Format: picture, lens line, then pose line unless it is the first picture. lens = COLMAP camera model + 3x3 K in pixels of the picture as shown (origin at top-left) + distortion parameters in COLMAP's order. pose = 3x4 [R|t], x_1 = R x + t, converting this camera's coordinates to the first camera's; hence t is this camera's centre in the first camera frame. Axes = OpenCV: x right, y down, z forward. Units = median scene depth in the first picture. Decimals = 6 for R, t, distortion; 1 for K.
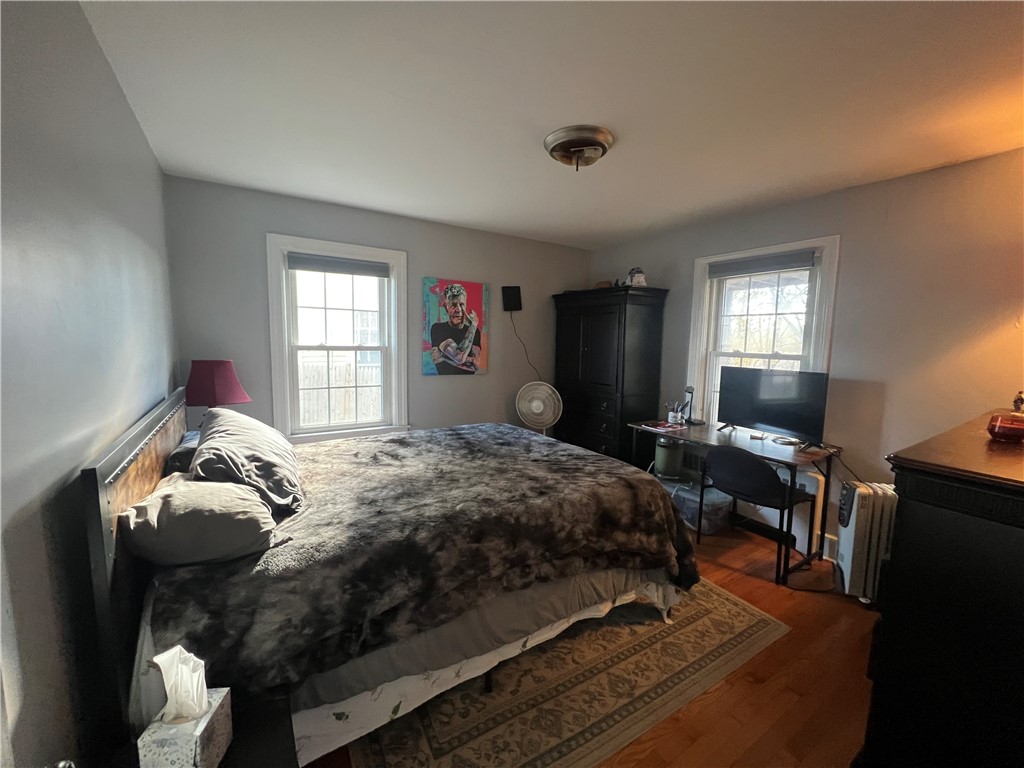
lens RADIAL K [[408.6, 0, 509.9], [0, 408.6, 382.1], [0, 0, 1]] dist [0.000348, 0.000403]
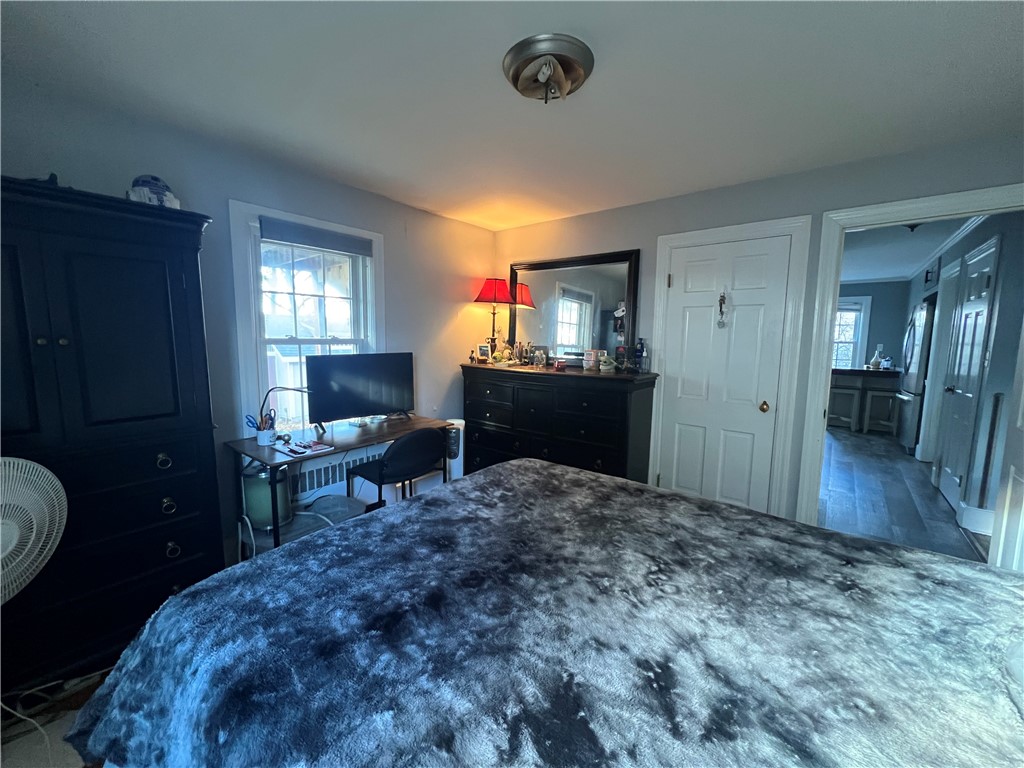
lens RADIAL K [[408.6, 0, 511.5], [0, 408.6, 383.7], [0, 0, 1]] dist [0.000348, 0.000403]
pose [[-0.327018, -0.131047, 0.935888, -0.601676], [0.084616, 0.982300, 0.167112, -0.134455], [-0.941222, 0.133840, -0.310141, 1.378611]]
